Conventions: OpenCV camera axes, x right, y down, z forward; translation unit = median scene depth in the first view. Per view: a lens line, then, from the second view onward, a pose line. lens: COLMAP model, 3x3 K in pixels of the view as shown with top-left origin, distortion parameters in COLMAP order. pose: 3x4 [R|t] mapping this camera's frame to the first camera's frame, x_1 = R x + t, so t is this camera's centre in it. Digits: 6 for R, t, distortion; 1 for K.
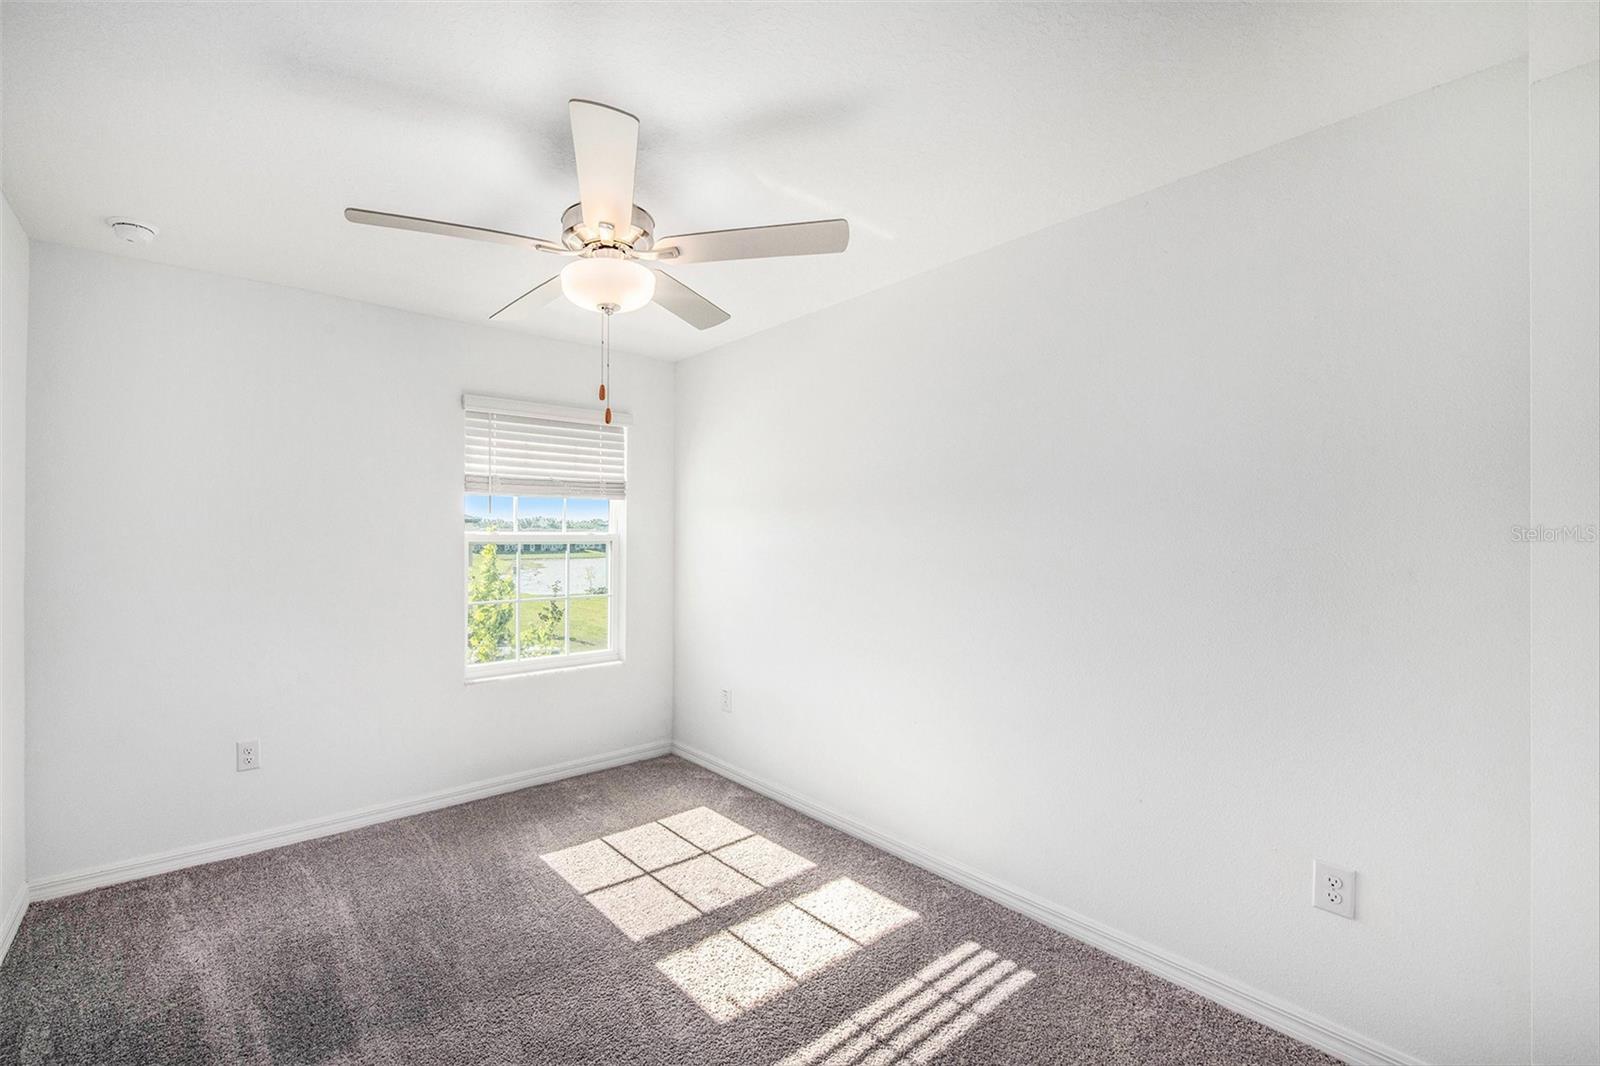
lens RADIAL K [[661.7, 0, 777.8], [0, 661.7, 533.8], [0, 0, 1]] dist [-0.012897, -0.000278]
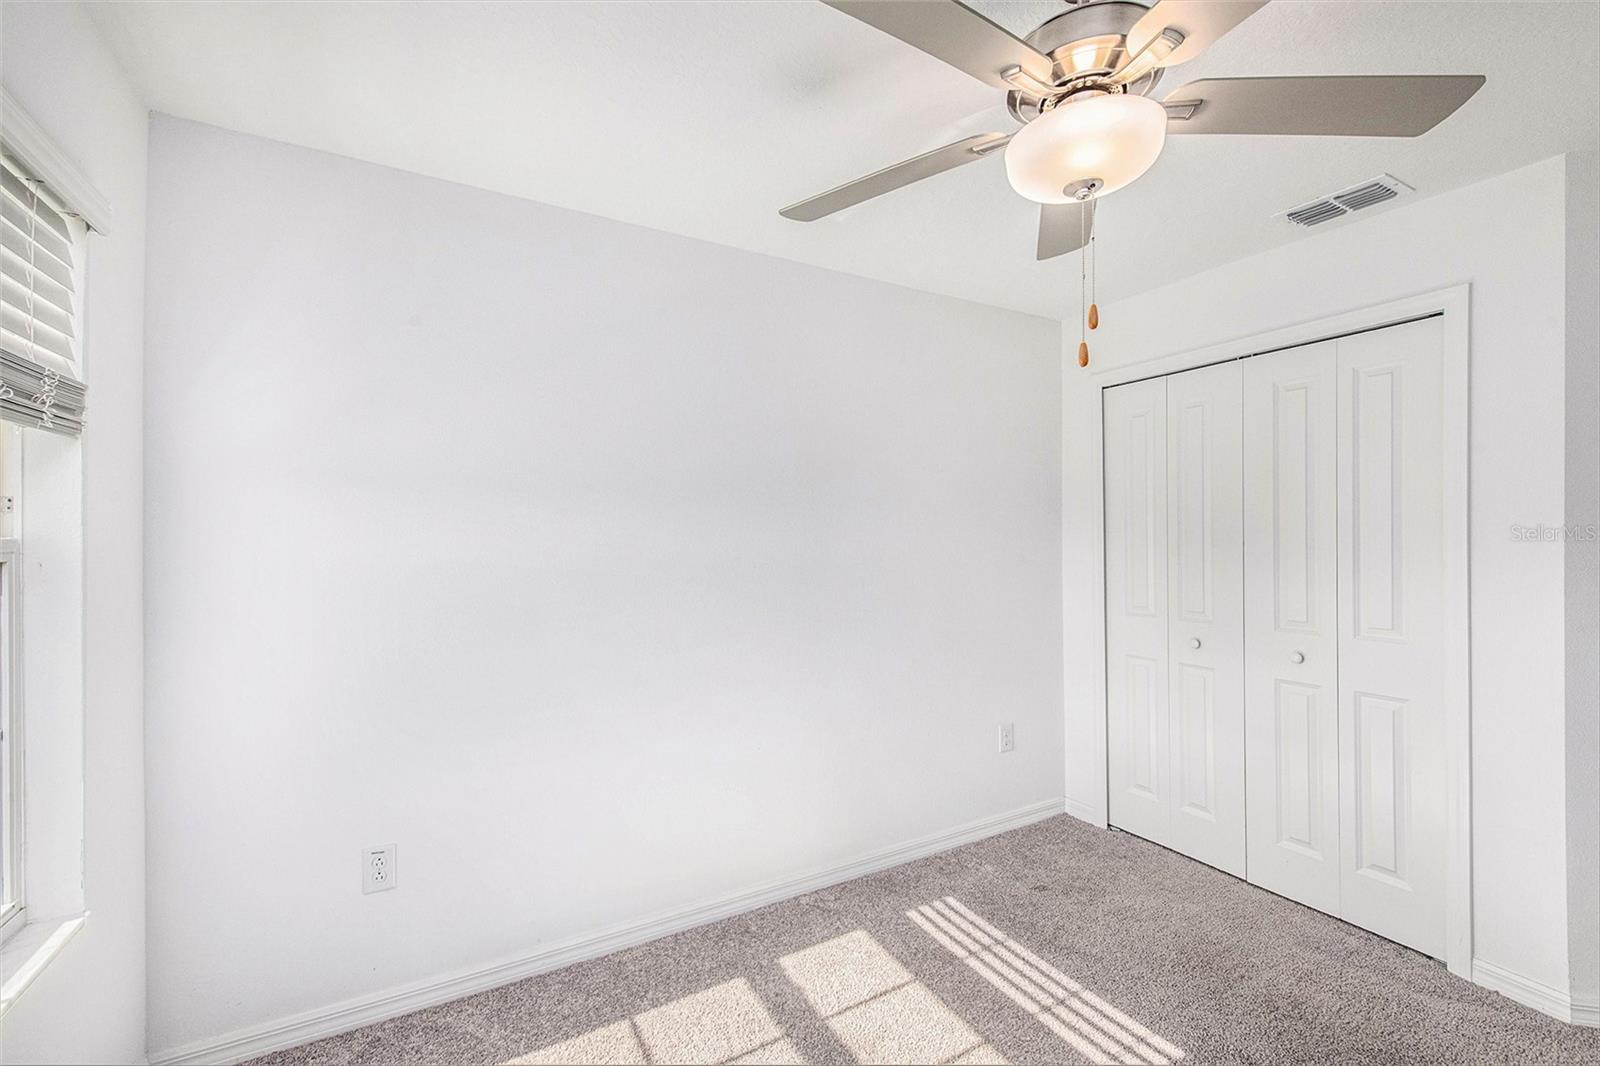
lens RADIAL K [[661.7, 0, 777.8], [0, 661.7, 533.8], [0, 0, 1]] dist [-0.012897, -0.000278]
pose [[0.221888, -0.004477, 0.975062, -0.730284], [-0.001834, 0.999986, 0.005009, -0.005555], [-0.975070, -0.002900, 0.221877, 0.881499]]
